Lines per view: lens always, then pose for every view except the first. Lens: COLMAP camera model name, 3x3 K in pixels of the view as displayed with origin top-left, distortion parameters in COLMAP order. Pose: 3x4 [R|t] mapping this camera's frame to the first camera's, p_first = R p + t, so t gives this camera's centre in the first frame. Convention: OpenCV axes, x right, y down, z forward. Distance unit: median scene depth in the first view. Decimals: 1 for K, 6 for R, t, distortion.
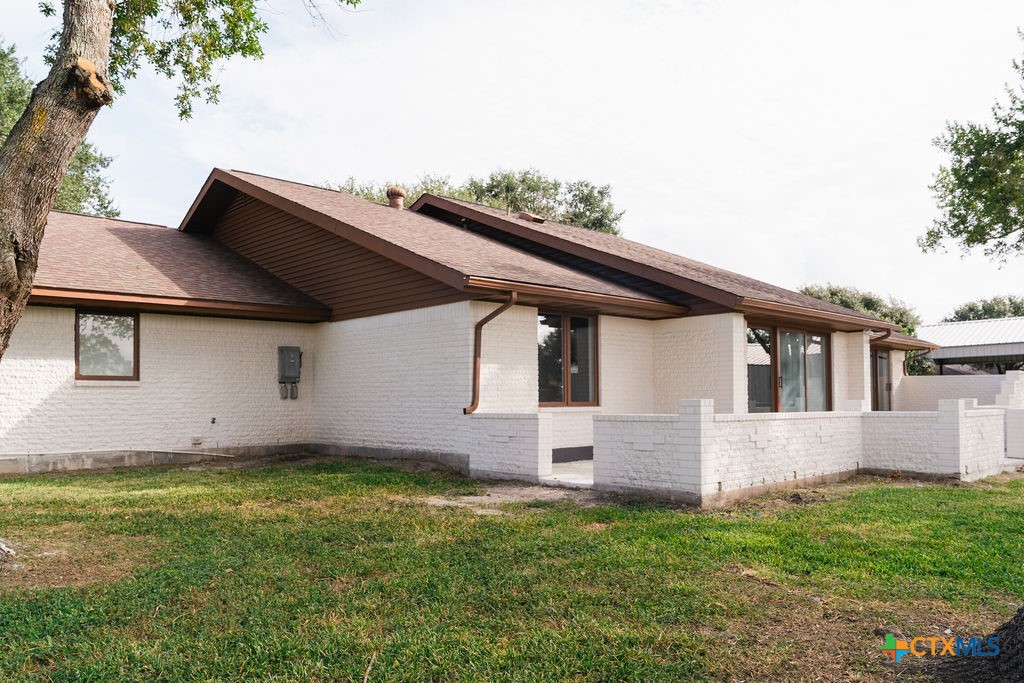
lens RADIAL K [[751.4, 0, 501.8], [0, 751.4, 381.8], [0, 0, 1]] dist [-0.000932, 0.000644]
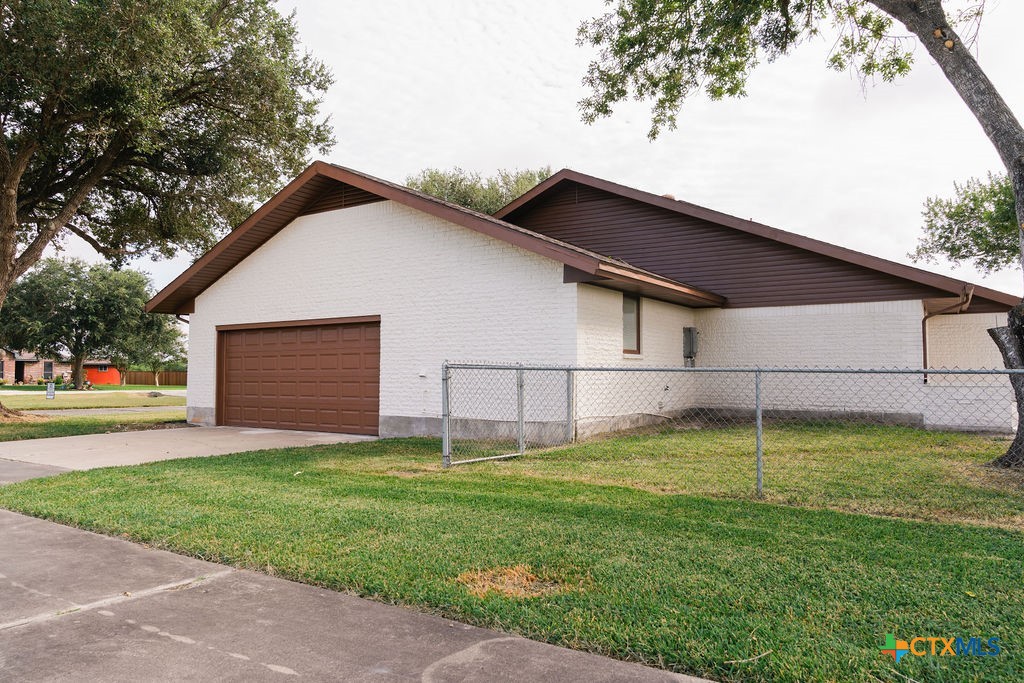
lens RADIAL K [[712.4, 0, 511.5], [0, 712.4, 341.5], [0, 0, 1]] dist [-0.018555, 0.005914]
pose [[0.972969, 0.019551, 0.230106, -0.847308], [-0.014848, 0.999644, -0.022149, 0.005355], [-0.230458, 0.018134, 0.972913, -0.053454]]
